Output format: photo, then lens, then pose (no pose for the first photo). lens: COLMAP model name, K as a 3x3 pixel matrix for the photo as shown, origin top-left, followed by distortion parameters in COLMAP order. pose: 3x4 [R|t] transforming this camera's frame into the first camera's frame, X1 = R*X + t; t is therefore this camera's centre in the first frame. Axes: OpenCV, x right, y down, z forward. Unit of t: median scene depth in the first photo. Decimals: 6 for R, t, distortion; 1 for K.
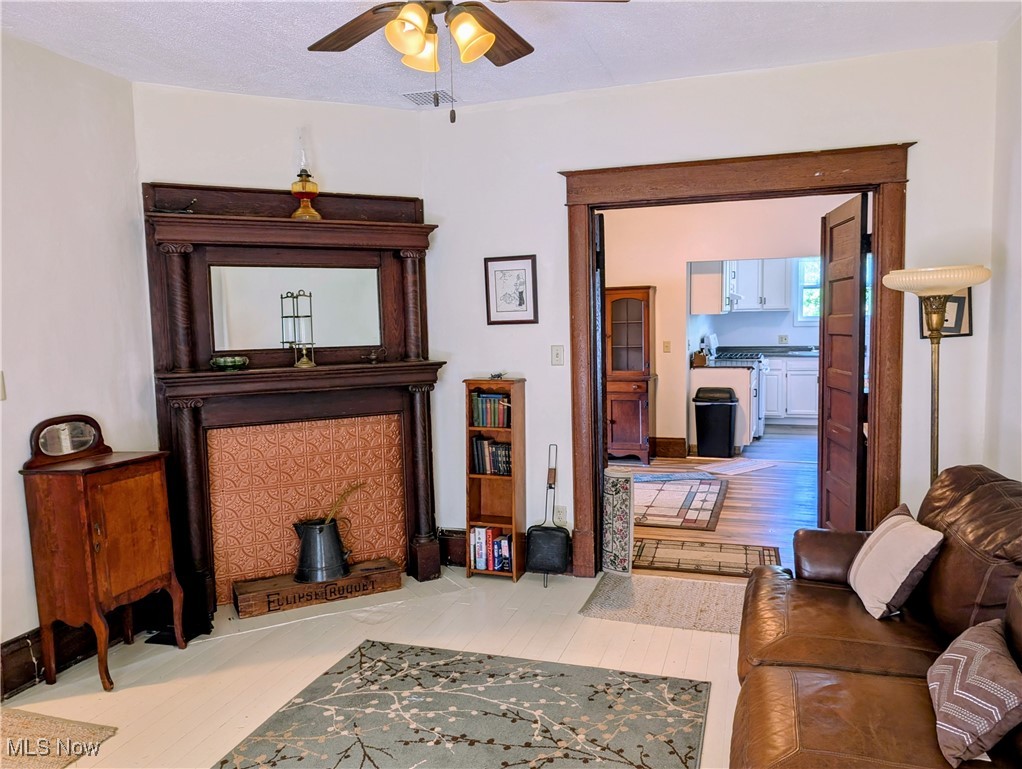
lens RADIAL K [[741.5, 0, 523.1], [0, 741.5, 383.5], [0, 0, 1]] dist [0.004307, -0.023407]
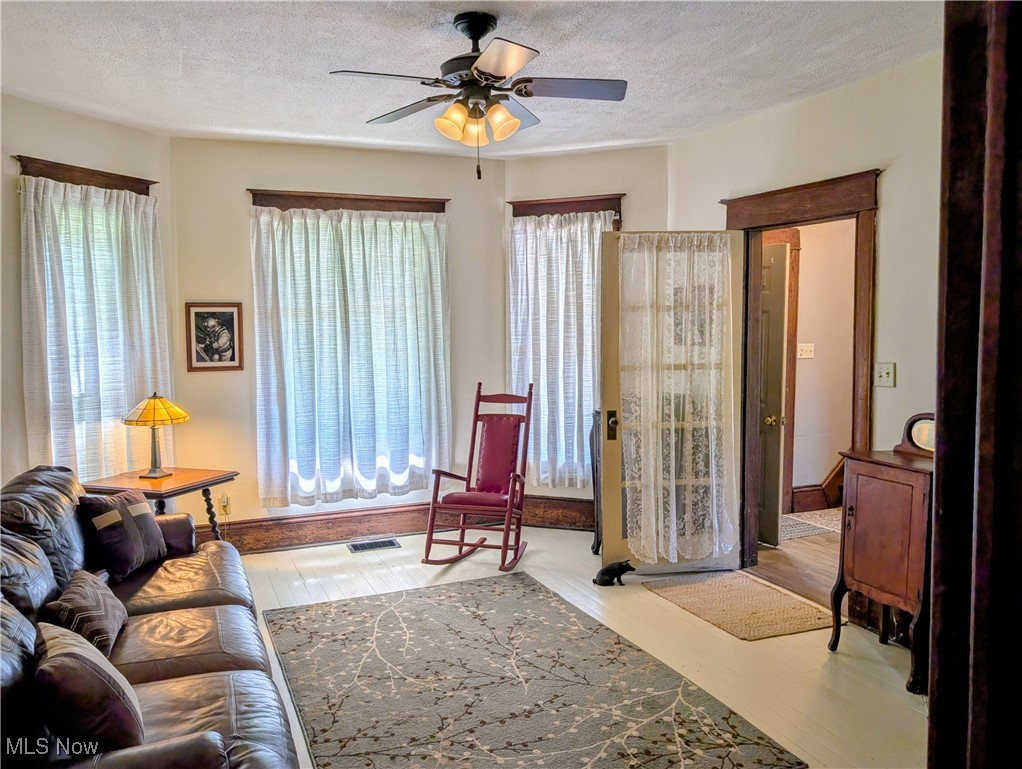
lens RADIAL K [[741.5, 0, 523.1], [0, 741.5, 383.5], [0, 0, 1]] dist [0.004307, -0.023407]
pose [[-0.737358, 0.081912, -0.670518, 0.523886], [-0.034514, 0.986756, 0.158499, -0.157503], [0.674620, 0.140013, -0.724765, 1.450254]]
